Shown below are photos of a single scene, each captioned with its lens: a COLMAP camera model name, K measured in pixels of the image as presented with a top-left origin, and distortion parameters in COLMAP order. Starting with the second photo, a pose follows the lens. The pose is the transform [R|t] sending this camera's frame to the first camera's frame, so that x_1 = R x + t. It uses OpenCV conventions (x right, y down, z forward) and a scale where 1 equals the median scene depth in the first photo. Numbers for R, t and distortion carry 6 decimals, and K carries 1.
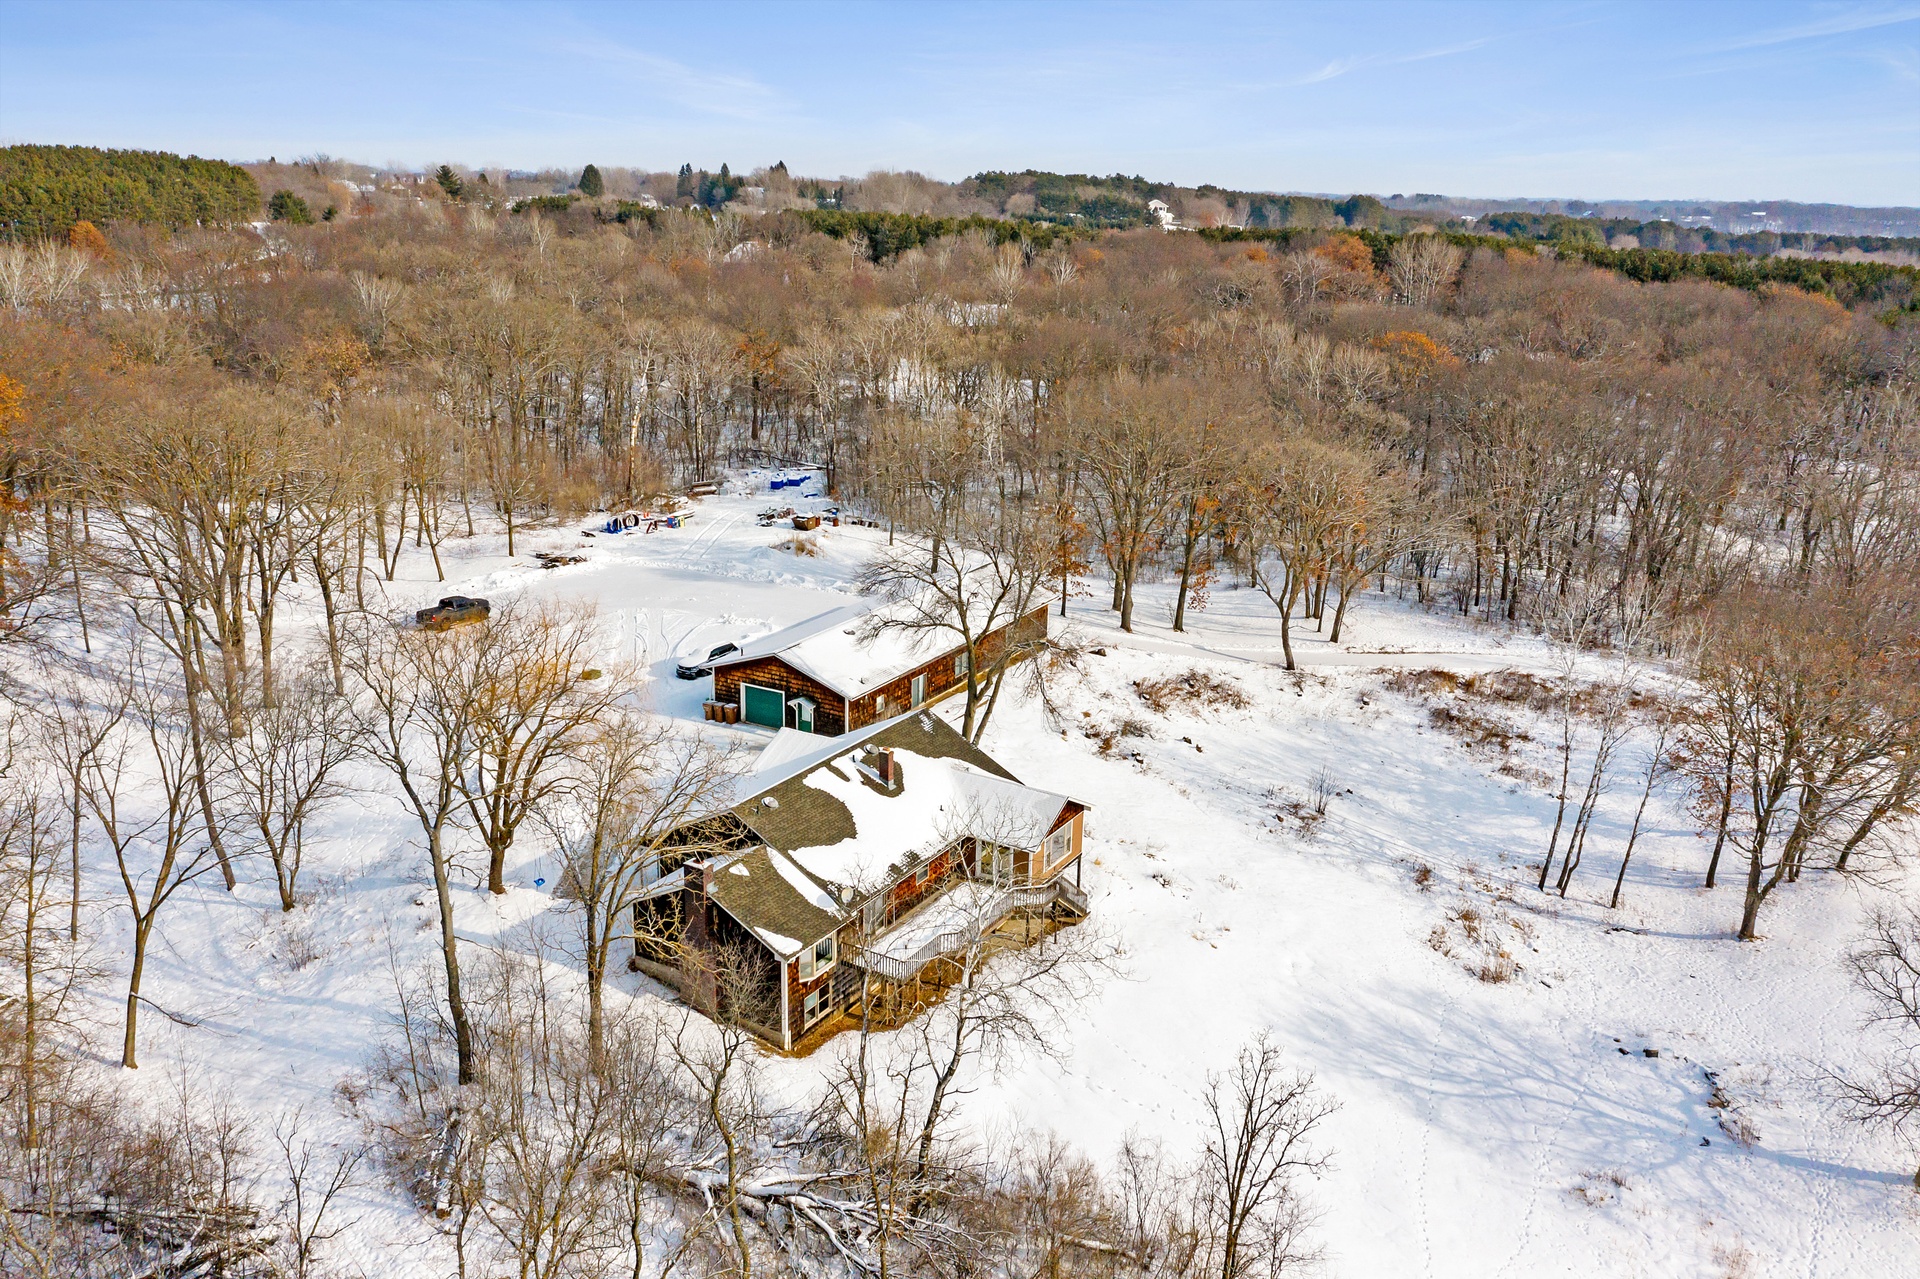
lens RADIAL K [[1497.7, 0, 962.6], [0, 1497.7, 697.6], [0, 0, 1]] dist [-0.004274, 0.005636]
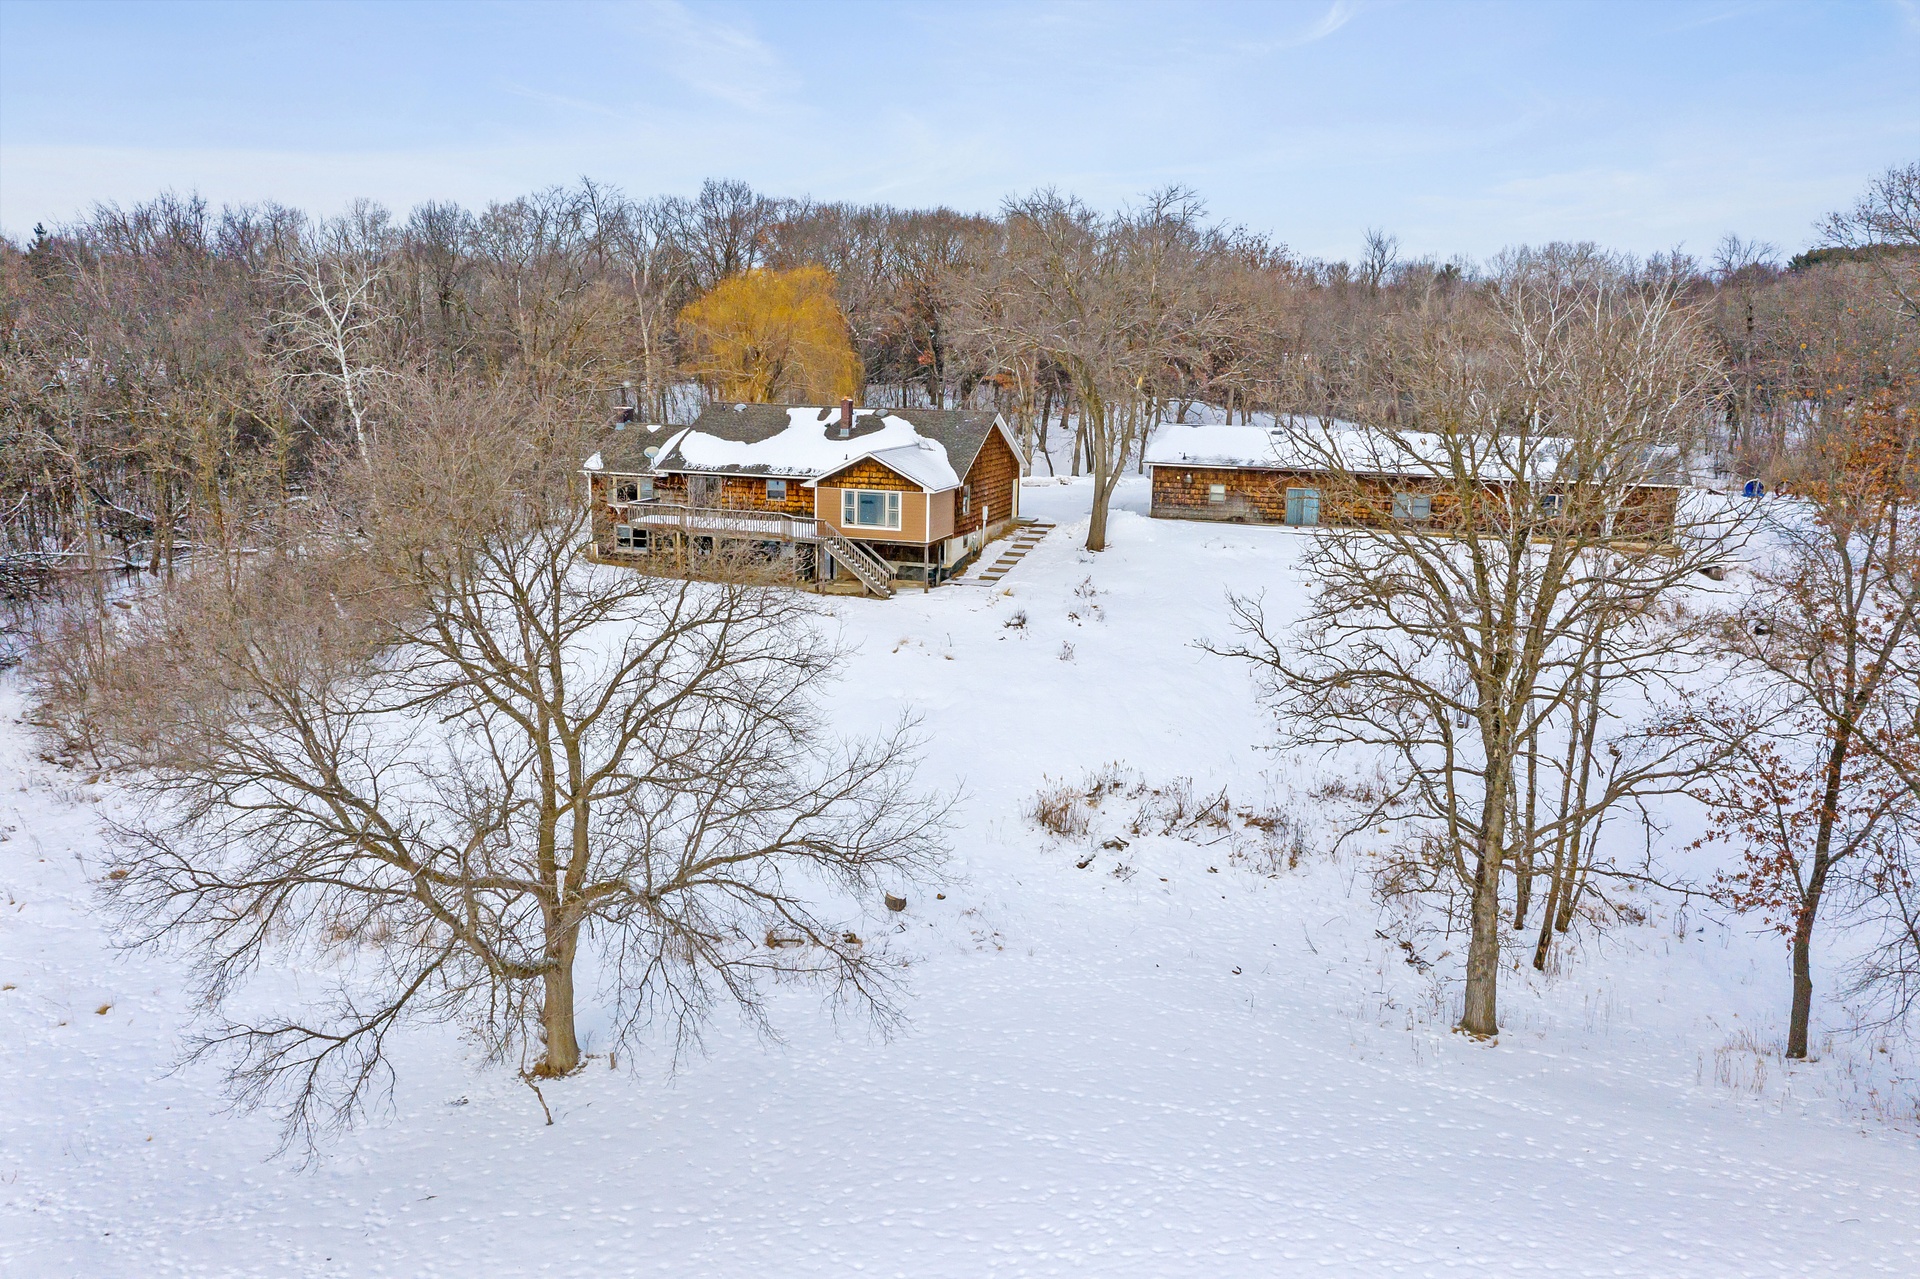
lens RADIAL K [[1526.8, 0, 960.0], [0, 1526.8, 639.5], [0, 0, 1]] dist [-0.009154, 0.007933]
pose [[0.221204, 0.165635, -0.961059, 0.671073], [-0.329262, 0.940289, 0.086270, 0.048458], [0.917962, 0.297357, 0.262533, 0.533577]]
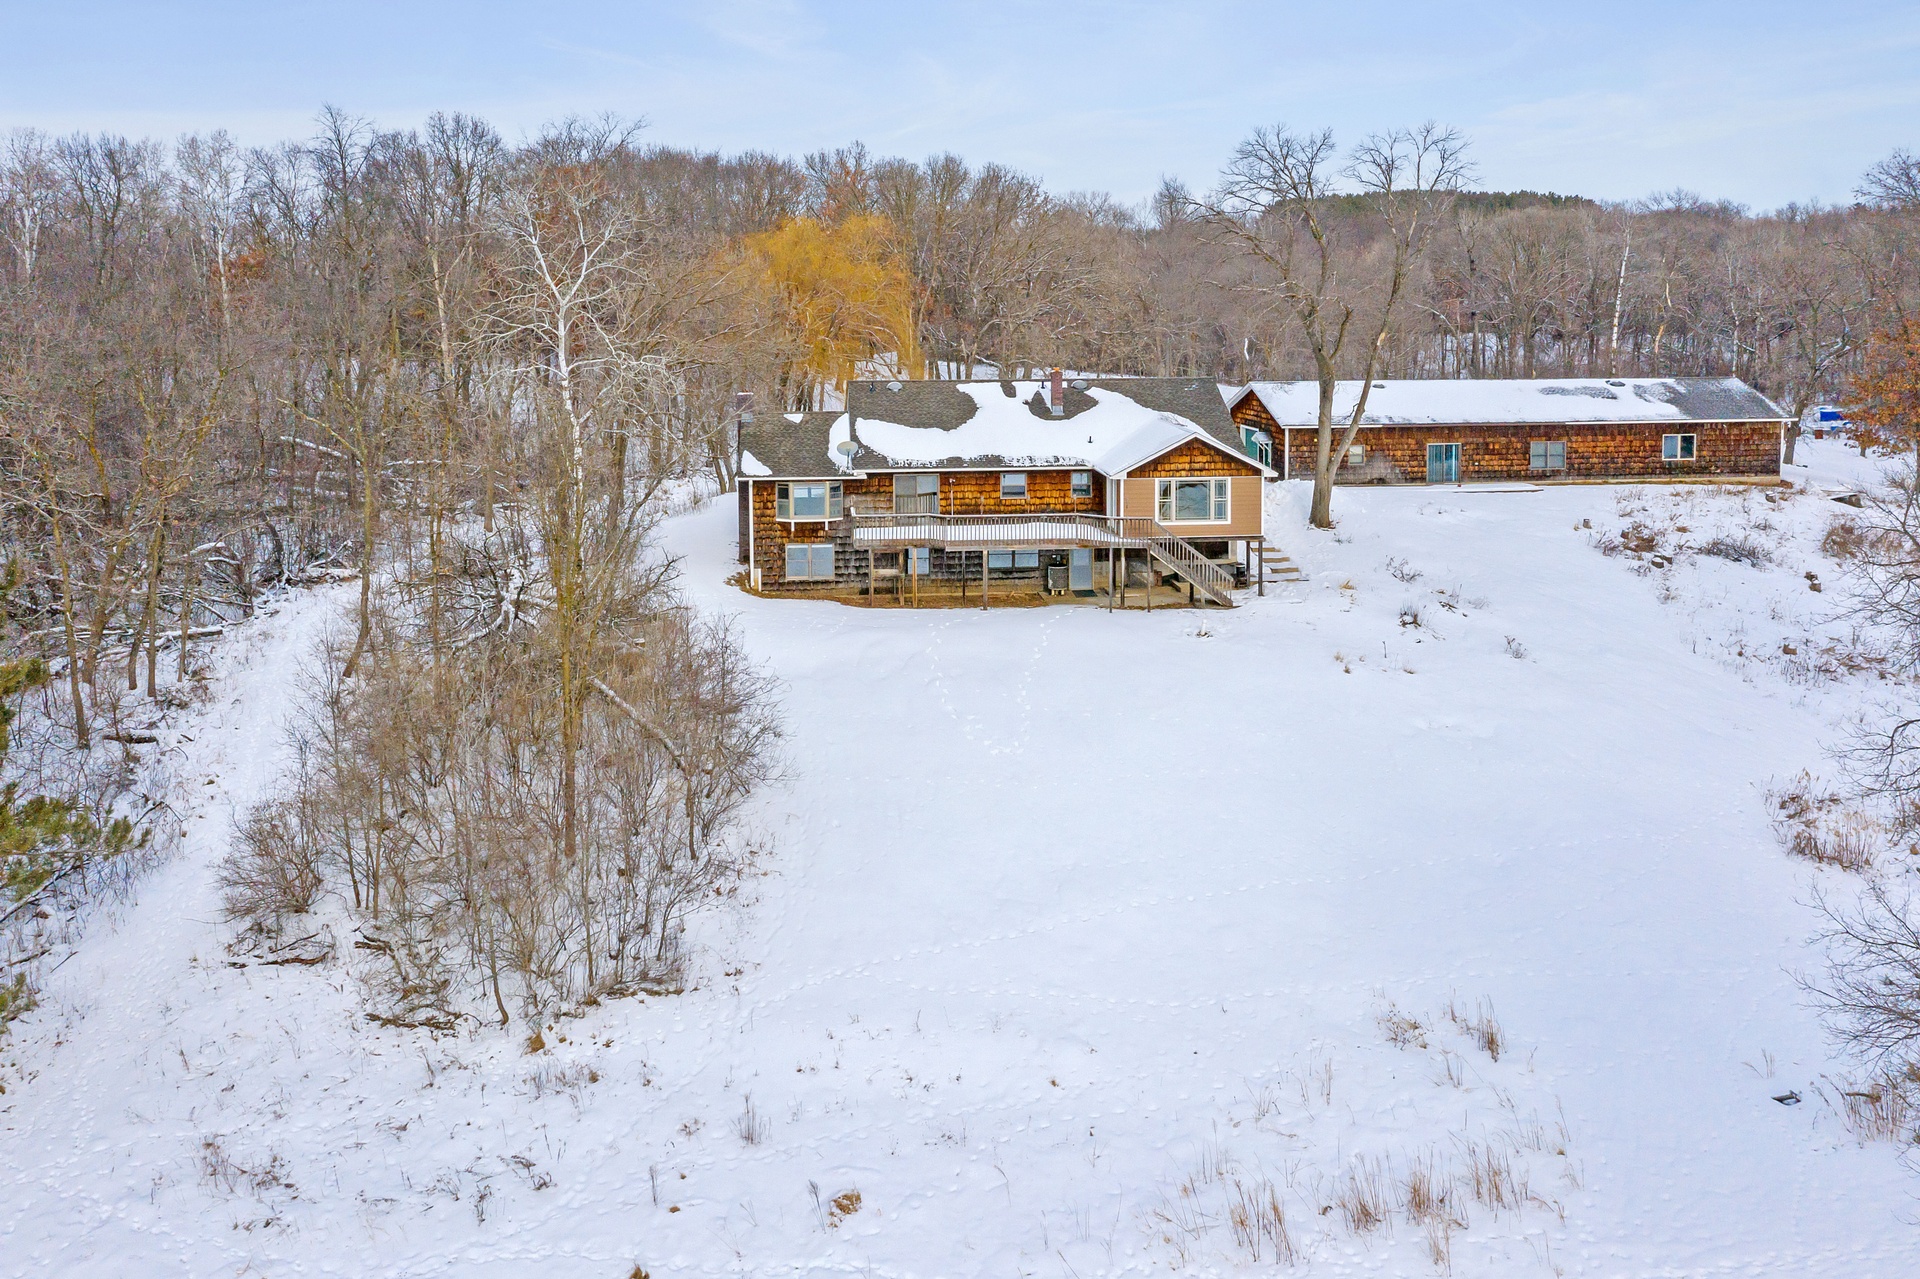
lens RADIAL K [[1603.7, 0, 980.1], [0, 1603.7, 386.0], [0, 0, 1]] dist [-0.000827, -0.001253]
pose [[0.598230, 0.016392, -0.801157, 0.441920], [-0.241032, 0.957171, -0.160397, 0.133297], [0.764215, 0.289059, 0.576559, 0.262585]]
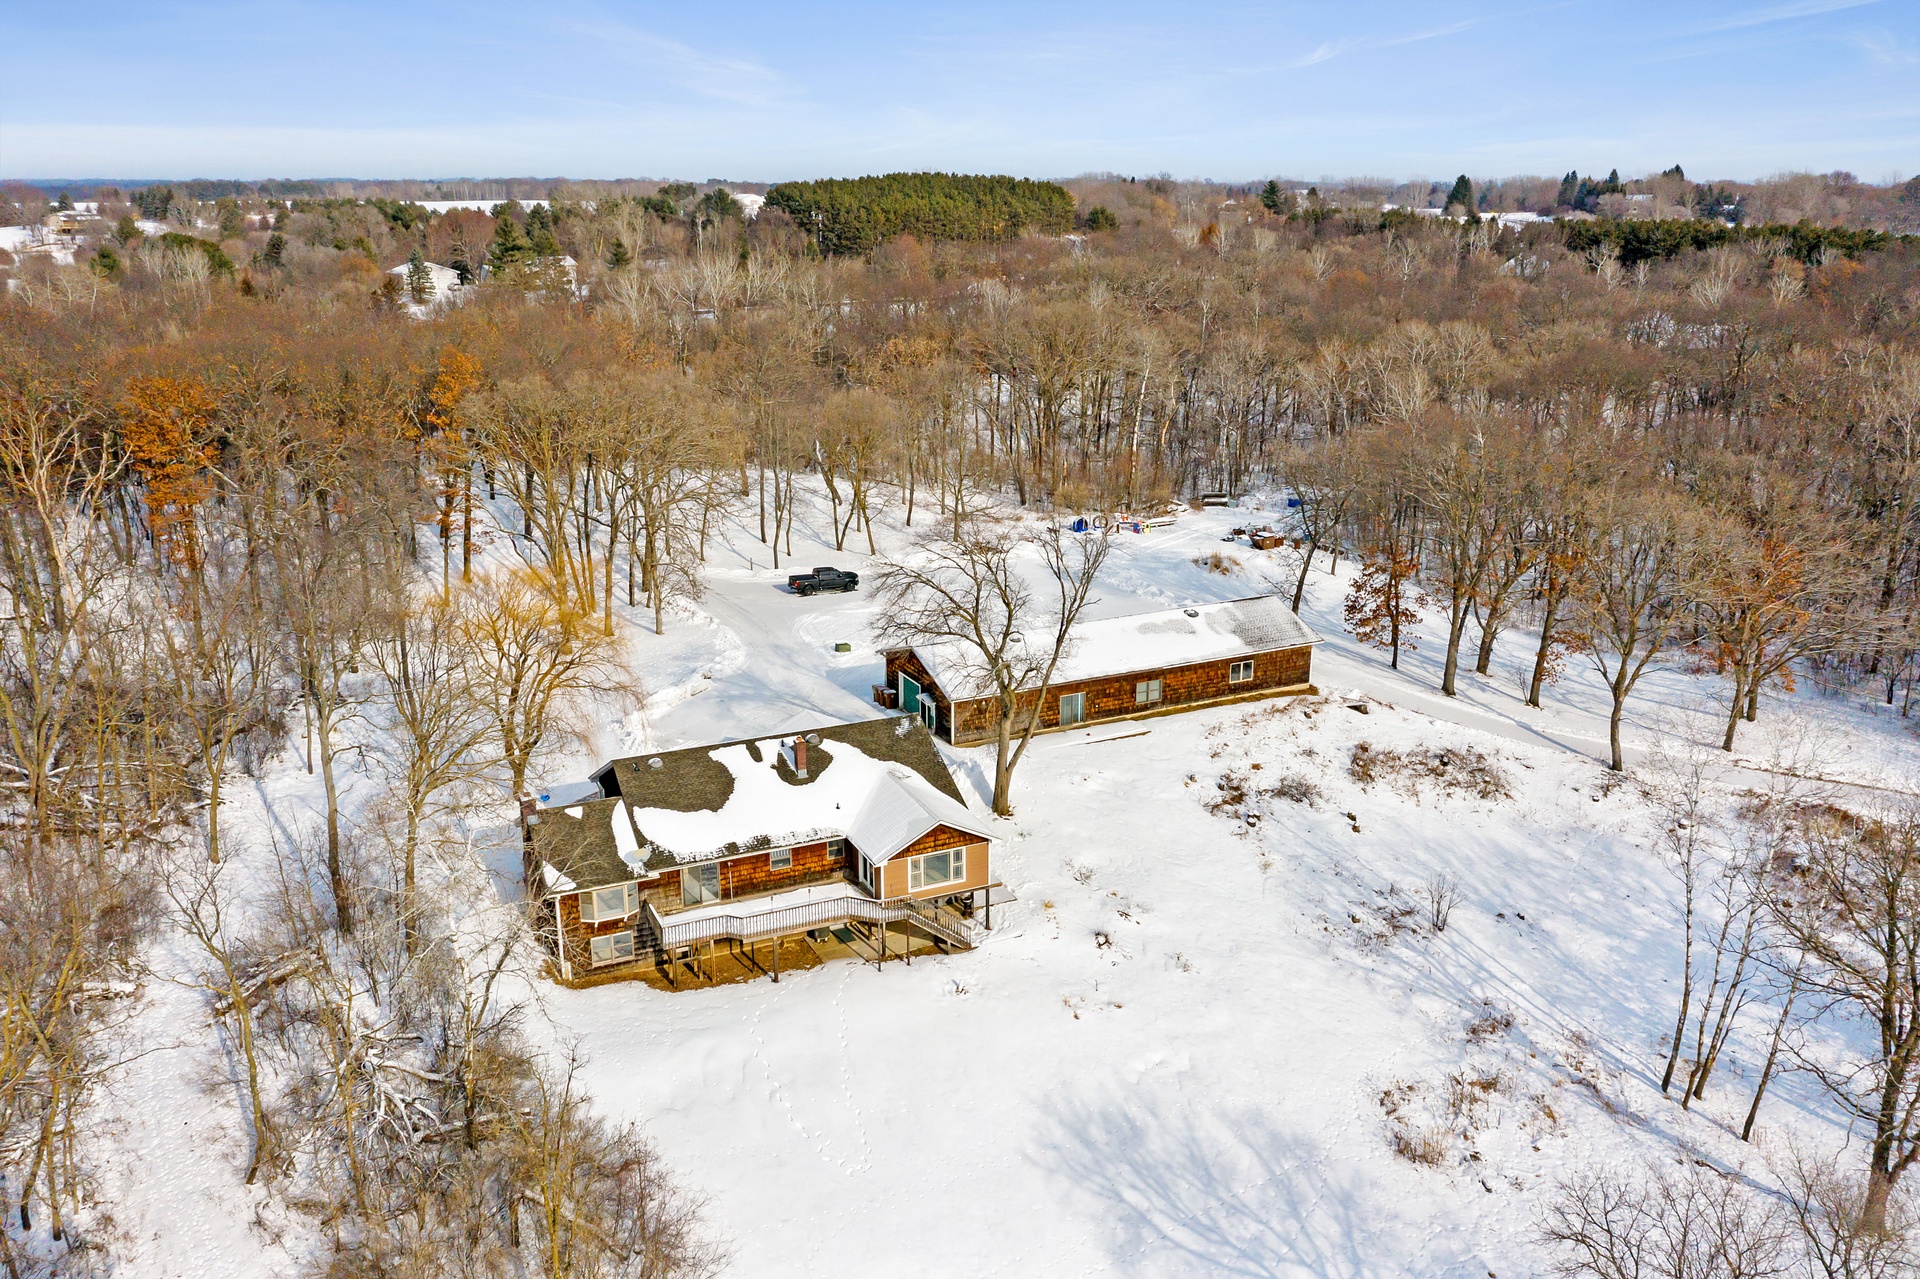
lens RADIAL K [[1500.9, 0, 966.9], [0, 1500.9, 695.4], [0, 0, 1]] dist [-0.004317, 0.001208]
pose [[0.825893, 0.158443, -0.541106, 0.384621], [-0.163478, 0.985771, 0.039129, -0.035081], [0.539606, 0.056143, 0.840043, 0.118860]]
